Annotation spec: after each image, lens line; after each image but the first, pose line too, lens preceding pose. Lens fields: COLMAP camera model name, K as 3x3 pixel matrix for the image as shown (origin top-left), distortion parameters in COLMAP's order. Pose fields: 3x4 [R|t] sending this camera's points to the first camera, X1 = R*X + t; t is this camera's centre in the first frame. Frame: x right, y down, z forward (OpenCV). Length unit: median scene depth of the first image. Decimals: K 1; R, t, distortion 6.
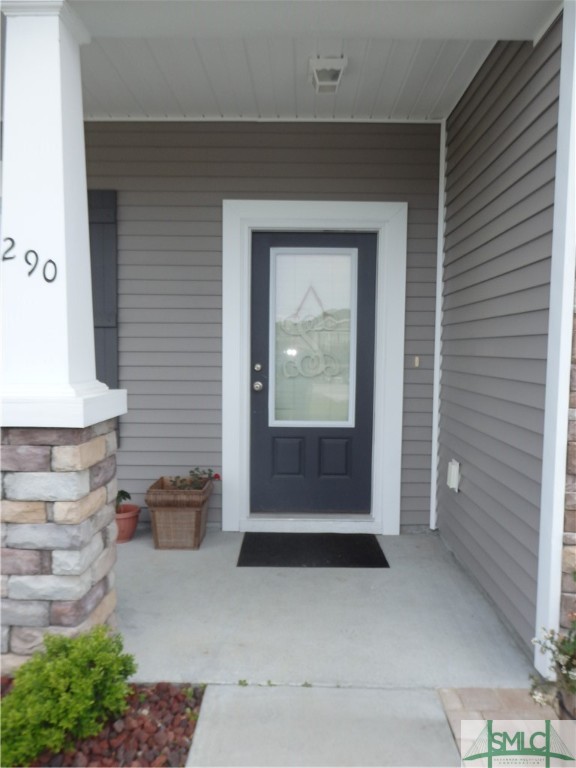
lens RADIAL K [[576.5, 0, 288.0], [0, 576.5, 384.0], [0, 0, 1]] dist [0.000324, 0.001765]
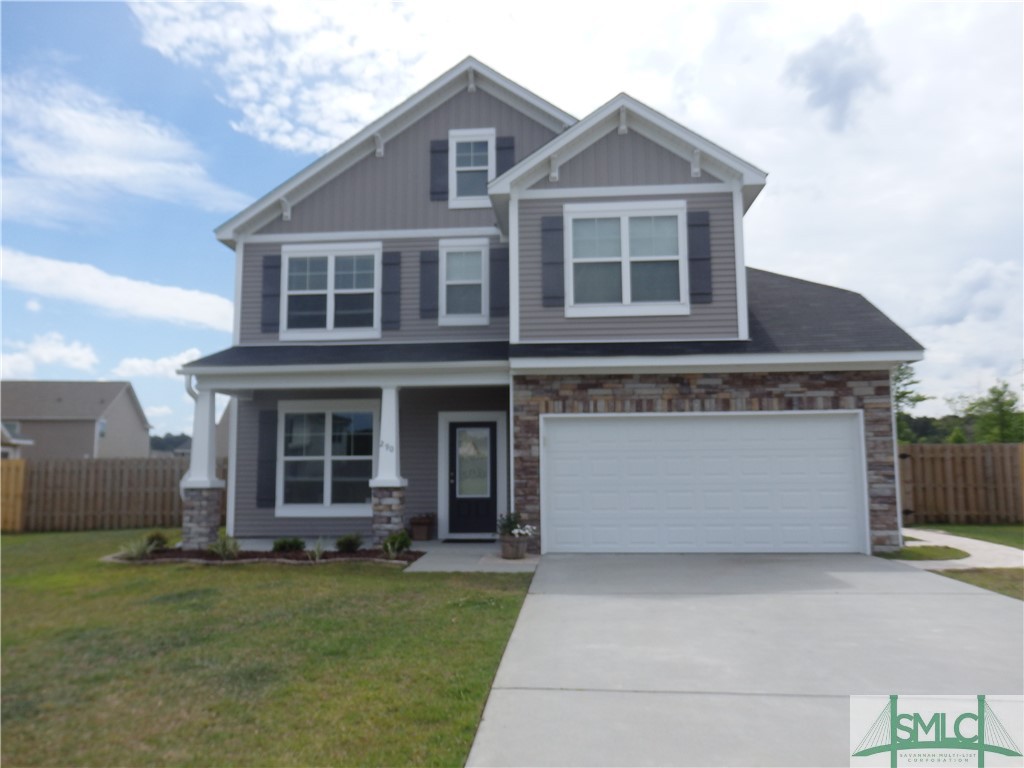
lens RADIAL K [[768.6, 0, 512.0], [0, 768.6, 384.0], [0, 0, 1]] dist [0.000324, 0.001765]
pose [[0.997733, -0.022689, -0.063352, 0.463853], [0.011705, 0.985609, -0.168633, 0.163186], [0.066267, 0.167509, 0.983641, -2.548411]]
